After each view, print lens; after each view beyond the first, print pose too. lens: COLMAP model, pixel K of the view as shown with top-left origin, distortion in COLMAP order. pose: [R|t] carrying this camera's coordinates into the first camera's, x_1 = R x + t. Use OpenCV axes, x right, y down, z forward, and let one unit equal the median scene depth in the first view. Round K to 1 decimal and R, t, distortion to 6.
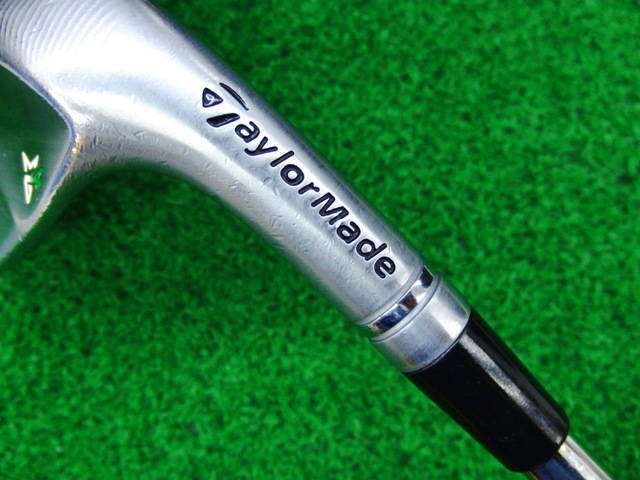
lens RADIAL K [[690.8, 0, 320.0], [0, 690.8, 240.0], [0, 0, 1]] dist [-0.067052, 0.081659]
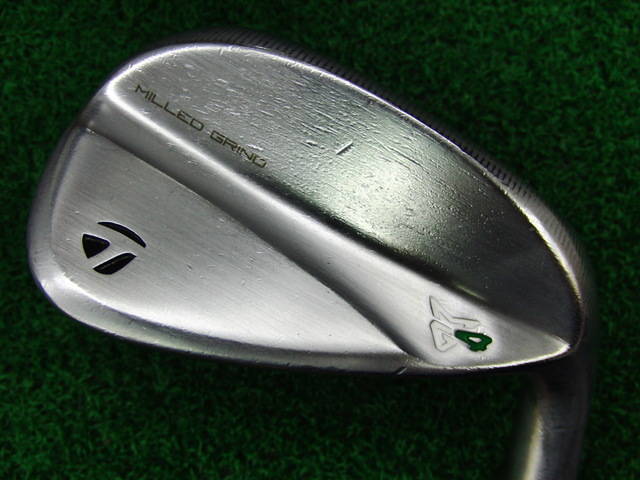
lens RADIAL K [[690.8, 0, 320.0], [0, 690.8, 240.0], [0, 0, 1]] dist [-0.067052, 0.081659]
pose [[0.986056, -0.166127, 0.009735, 0.363953], [0.164796, 0.982941, 0.081665, 0.044627], [-0.023136, -0.078922, 0.996612, 0.012487]]
